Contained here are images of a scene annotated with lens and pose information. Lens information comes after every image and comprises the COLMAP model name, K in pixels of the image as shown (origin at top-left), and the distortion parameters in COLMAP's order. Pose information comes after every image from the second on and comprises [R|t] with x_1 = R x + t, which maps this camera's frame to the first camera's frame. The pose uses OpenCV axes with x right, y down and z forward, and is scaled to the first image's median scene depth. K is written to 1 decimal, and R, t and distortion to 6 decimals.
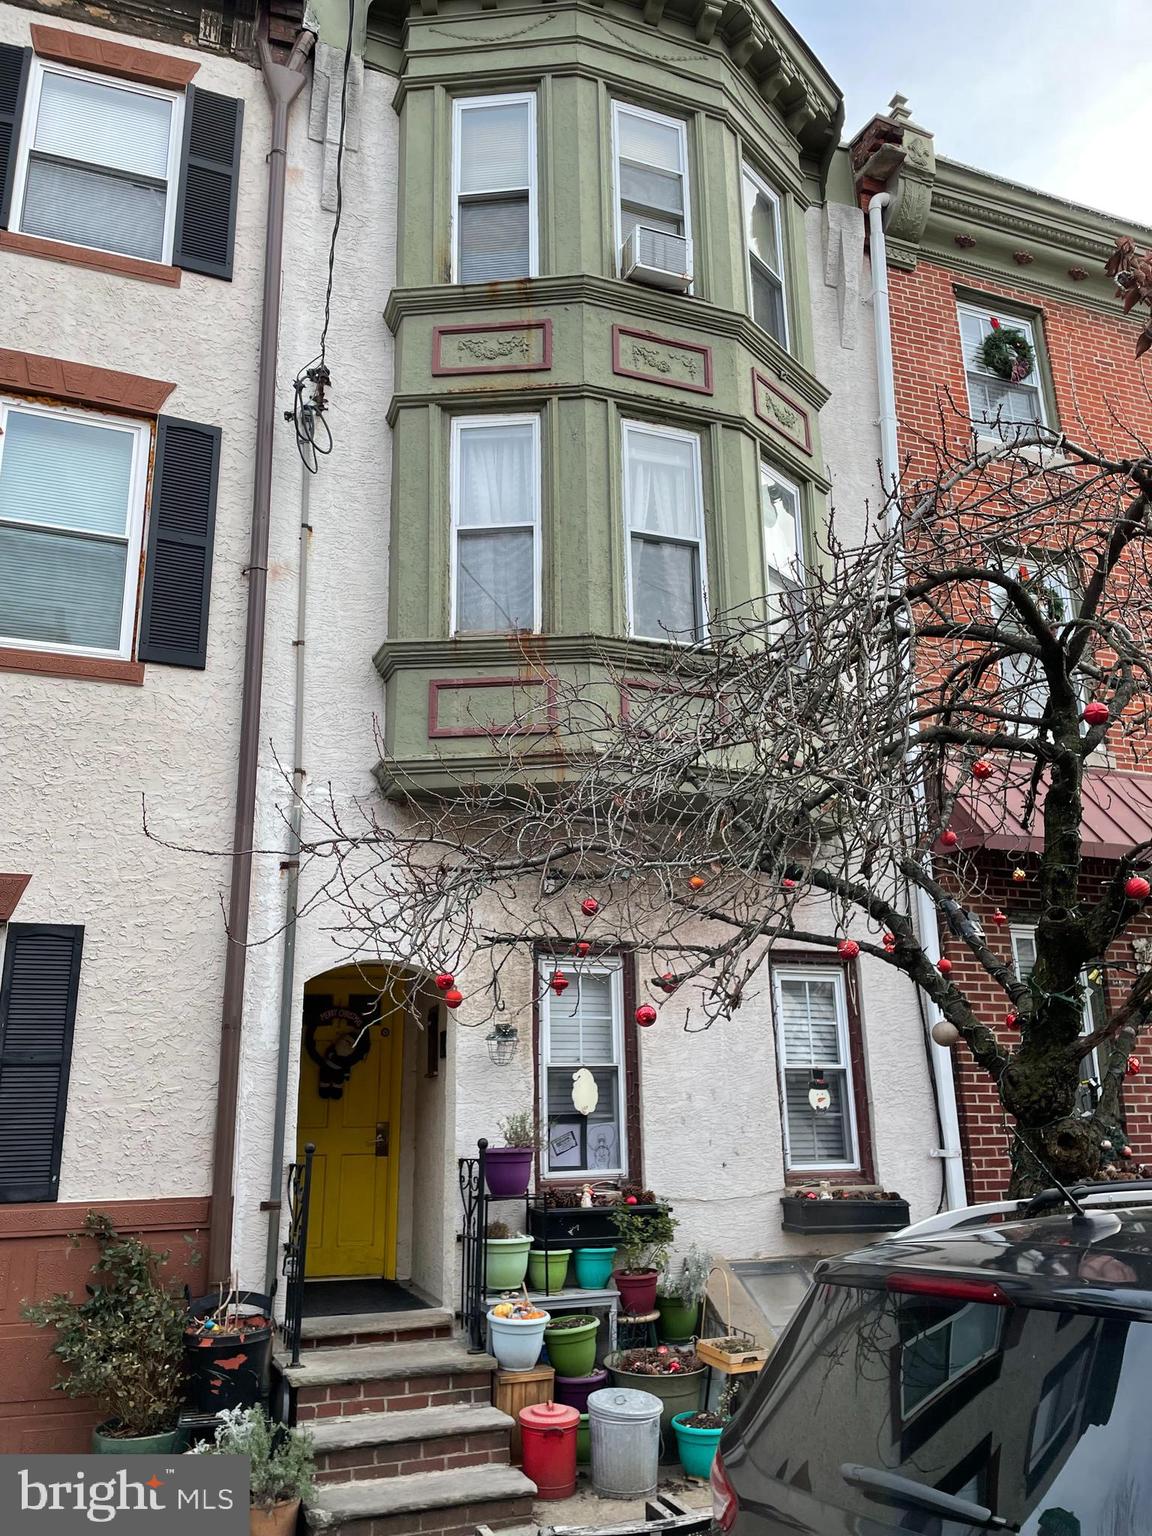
lens RADIAL K [[1170.7, 0, 557.9], [0, 1170.7, 775.6], [0, 0, 1]] dist [0.078159, -0.085914]
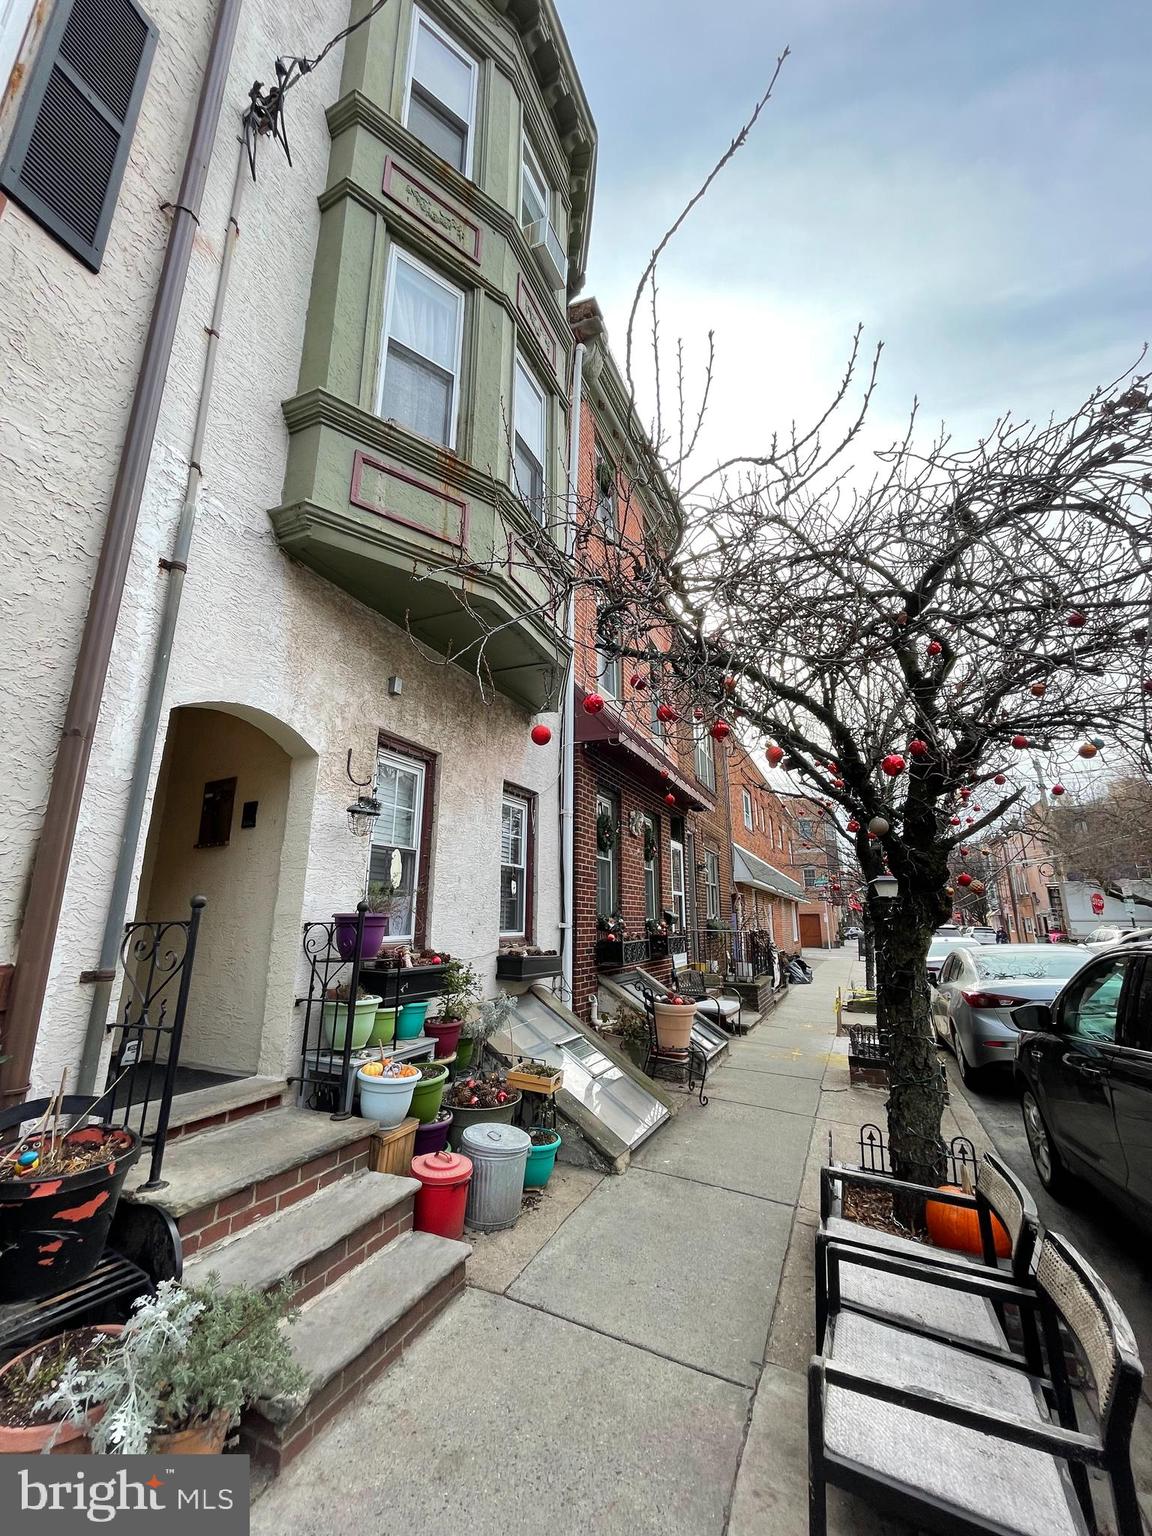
lens RADIAL K [[615.3, 0, 568.9], [0, 615.3, 763.7], [0, 0, 1]] dist [-0.001440, -0.000170]
pose [[0.715297, 0.187788, 0.673117, -0.286340], [-0.206845, 0.976951, -0.052745, 0.171639], [-0.667507, -0.101502, 0.737653, 0.475688]]
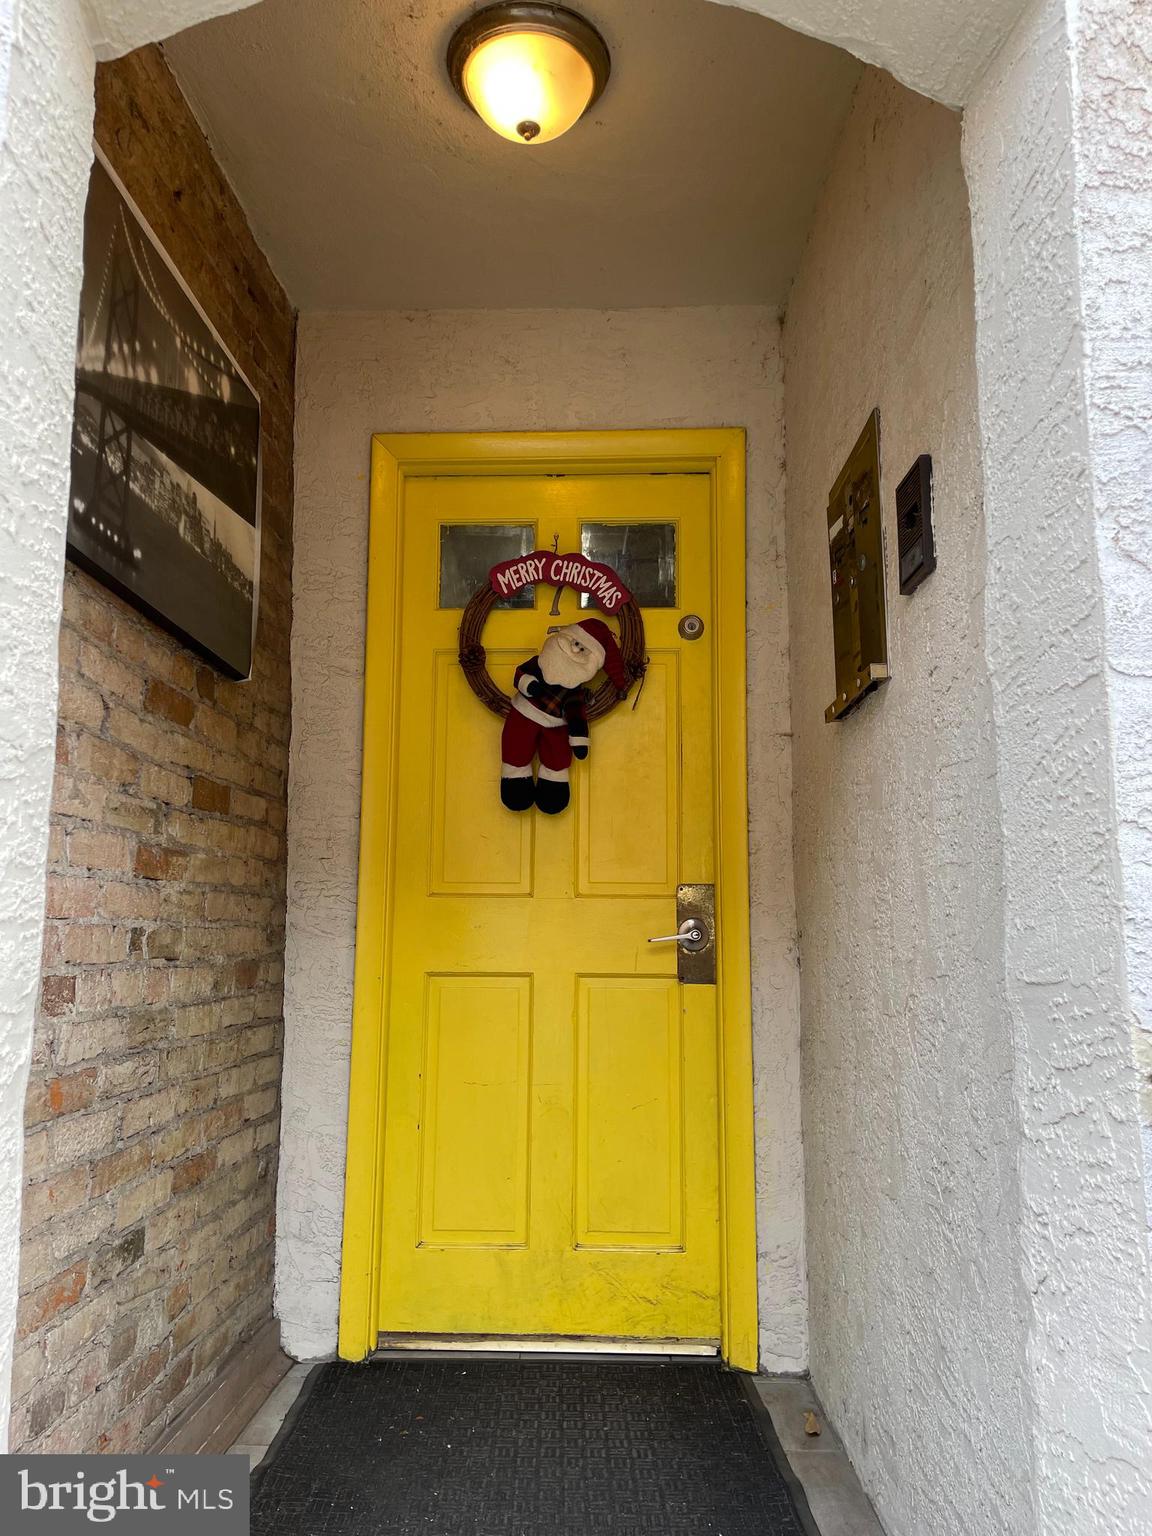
lens RADIAL K [[1170.7, 0, 557.9], [0, 1170.7, 775.6], [0, 0, 1]] dist [0.078159, -0.085914]
pose [[0.954697, -0.021544, -0.296798, -0.105176], [0.065146, 0.988313, 0.137814, 0.261234], [0.290361, -0.150906, 0.944943, 0.825487]]
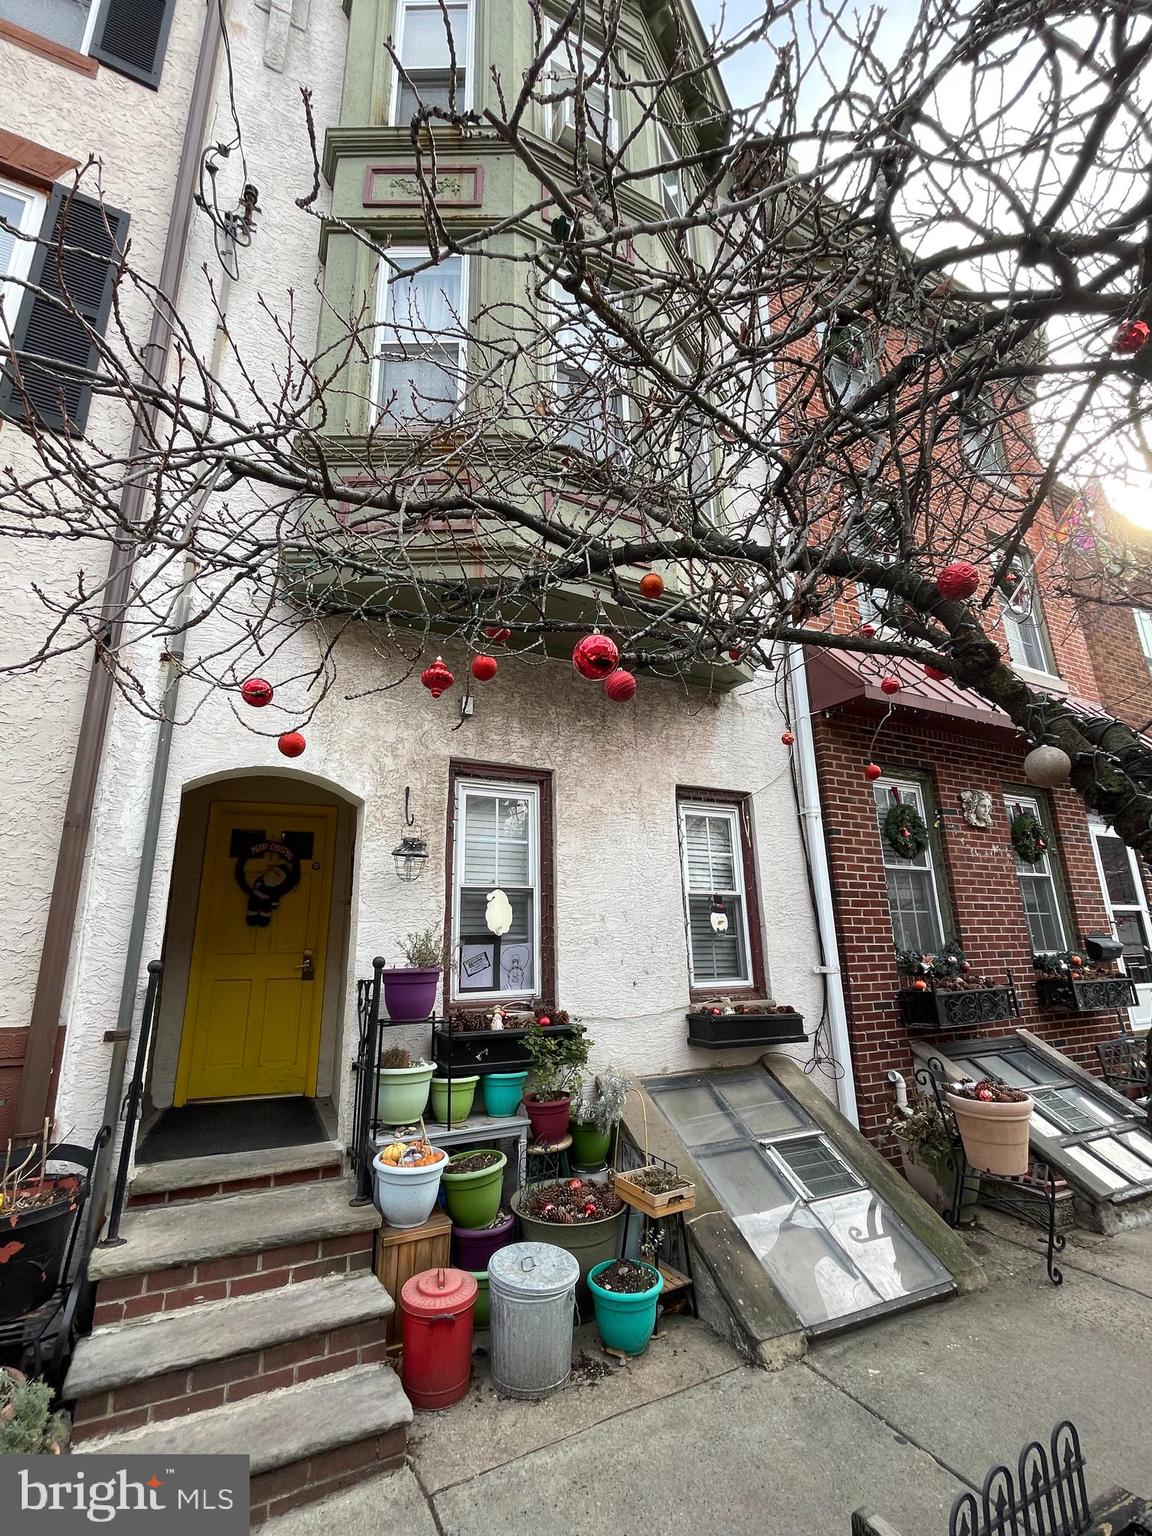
lens RADIAL K [[686.6, 0, 571.3], [0, 686.6, 765.9], [0, 0, 1]] dist [-0.002764, -0.000343]
pose [[0.994350, 0.020756, 0.104104, 0.021310], [-0.021359, 0.999761, 0.004680, 0.146793], [-0.103982, -0.006877, 0.994555, 0.437644]]
